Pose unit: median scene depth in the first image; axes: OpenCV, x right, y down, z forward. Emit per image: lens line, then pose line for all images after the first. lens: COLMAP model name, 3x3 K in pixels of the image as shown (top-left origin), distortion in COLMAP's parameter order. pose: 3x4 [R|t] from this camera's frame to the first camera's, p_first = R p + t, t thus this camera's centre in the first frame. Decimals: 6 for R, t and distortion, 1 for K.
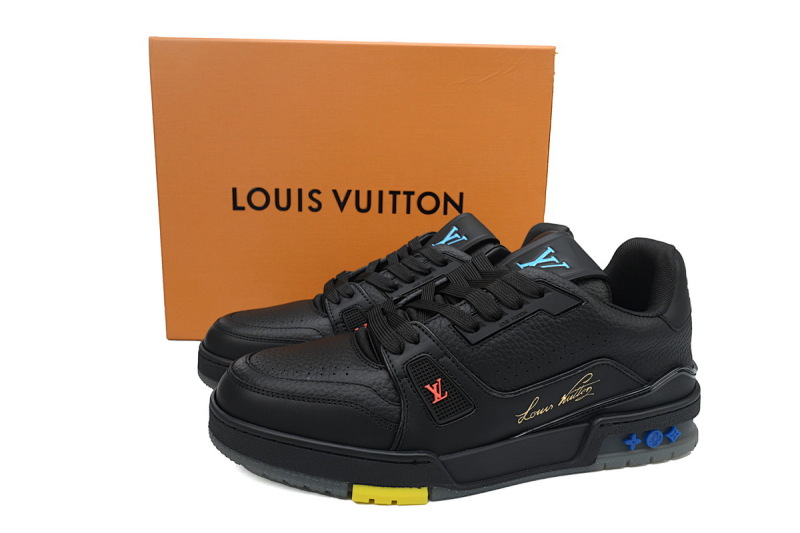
lens RADIAL K [[529.6, 0, 398.5], [0, 529.6, 271.3], [0, 0, 1]] dist [0.035803, 0.003736]
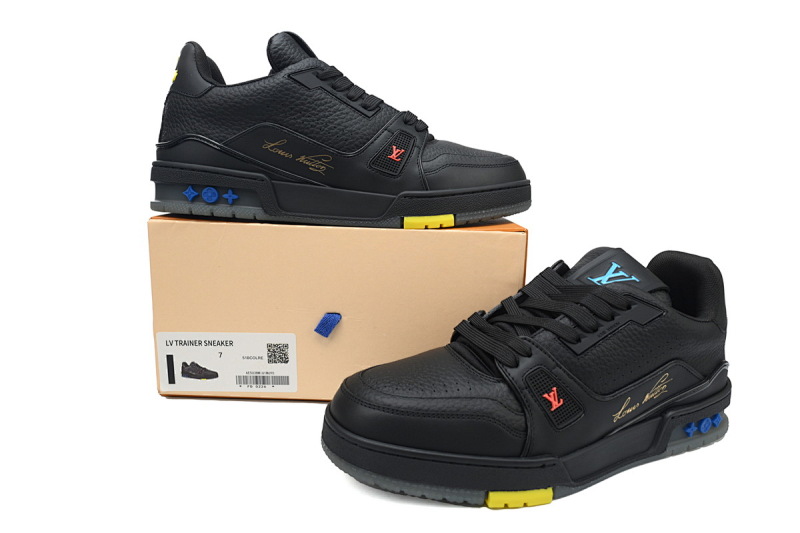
lens RADIAL K [[529.6, 0, 423.2], [0, 529.6, 278.0], [0, 0, 1]] dist [0.035803, 0.003736]
pose [[0.976253, -0.025440, 0.215134, -0.403401], [0.023180, 0.999646, 0.013021, -0.042557], [-0.215389, -0.007725, 0.976498, -0.009838]]
